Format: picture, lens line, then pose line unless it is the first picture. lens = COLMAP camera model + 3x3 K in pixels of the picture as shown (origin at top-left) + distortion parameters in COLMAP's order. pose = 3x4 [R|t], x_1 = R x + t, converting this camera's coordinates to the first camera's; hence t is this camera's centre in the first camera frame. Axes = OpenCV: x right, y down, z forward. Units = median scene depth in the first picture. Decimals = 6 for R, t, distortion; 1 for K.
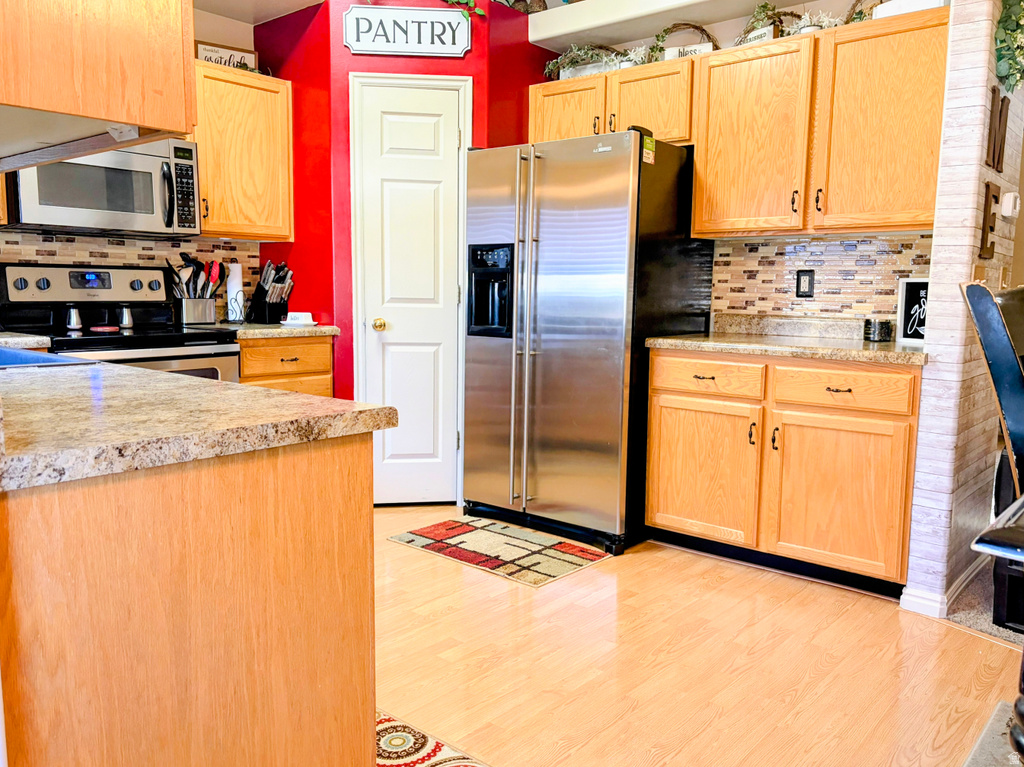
lens RADIAL K [[781.9, 0, 512.0], [0, 781.9, 383.5], [0, 0, 1]] dist [0.082578, -0.096883]
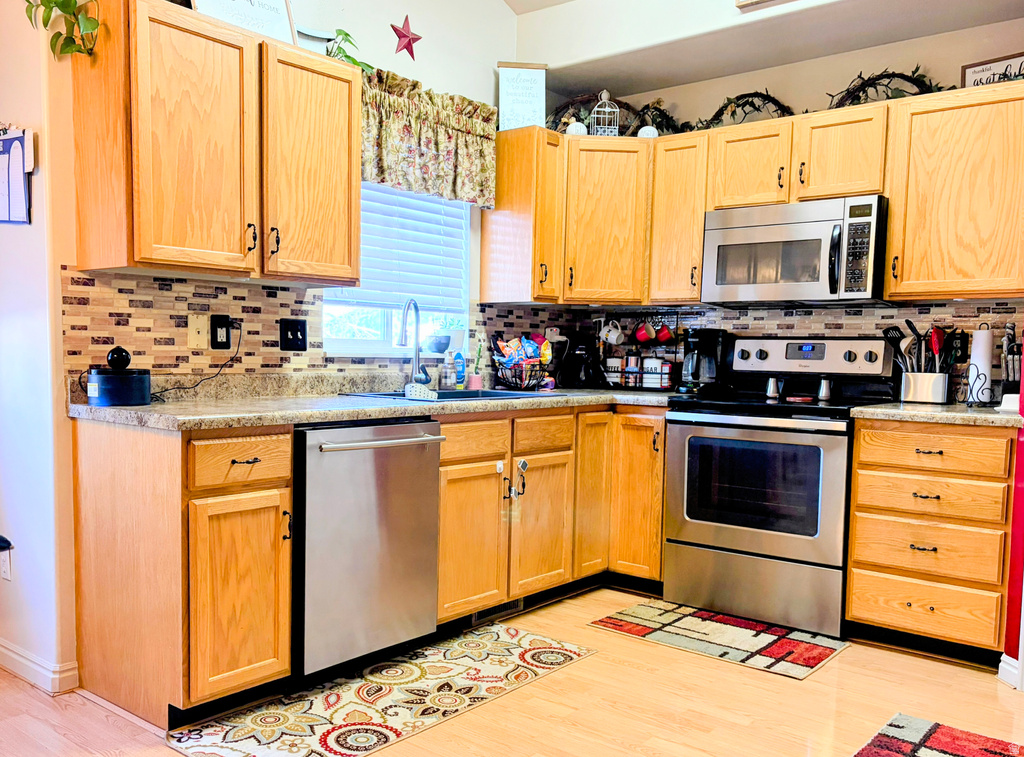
lens RADIAL K [[846.7, 0, 513.3], [0, 846.7, 421.0], [0, 0, 1]] dist [0.006824, -0.001235]
pose [[0.068777, 0.075159, -0.994797, 0.520826], [-0.136422, 0.988500, 0.065251, -0.060878], [0.988260, 0.131224, 0.078239, 0.549465]]
